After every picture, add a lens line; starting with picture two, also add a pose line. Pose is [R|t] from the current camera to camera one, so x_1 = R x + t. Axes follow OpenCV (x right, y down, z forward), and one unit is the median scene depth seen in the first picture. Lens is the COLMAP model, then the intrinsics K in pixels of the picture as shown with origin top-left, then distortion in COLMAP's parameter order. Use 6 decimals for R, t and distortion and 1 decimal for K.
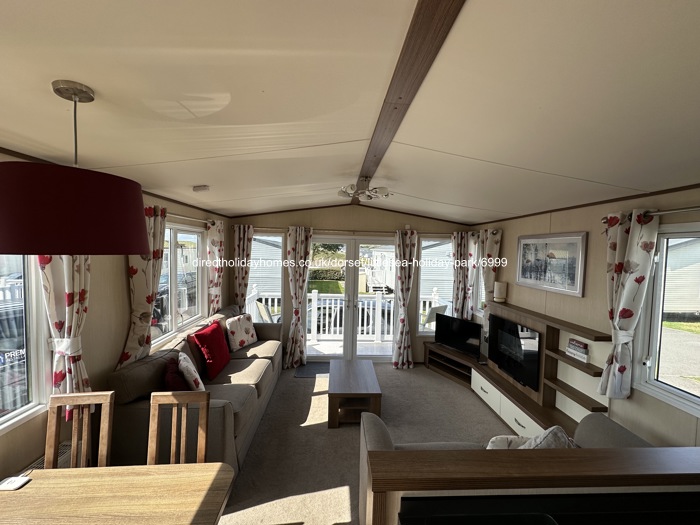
lens RADIAL K [[283.7, 0, 350.0], [0, 283.7, 262.5], [0, 0, 1]] dist [0.016520, 0.000029]
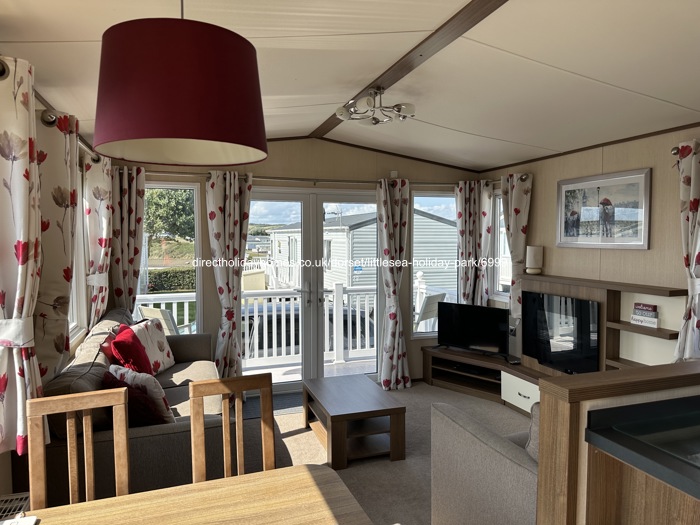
lens RADIAL K [[495.6, 0, 350.9], [0, 495.6, 259.9], [0, 0, 1]] dist [0.133194, -0.167703]
pose [[0.961611, -0.042074, 0.271173, -0.259328], [0.040855, 0.999114, 0.010140, 0.069046], [-0.271360, 0.001328, 0.962477, -0.100860]]
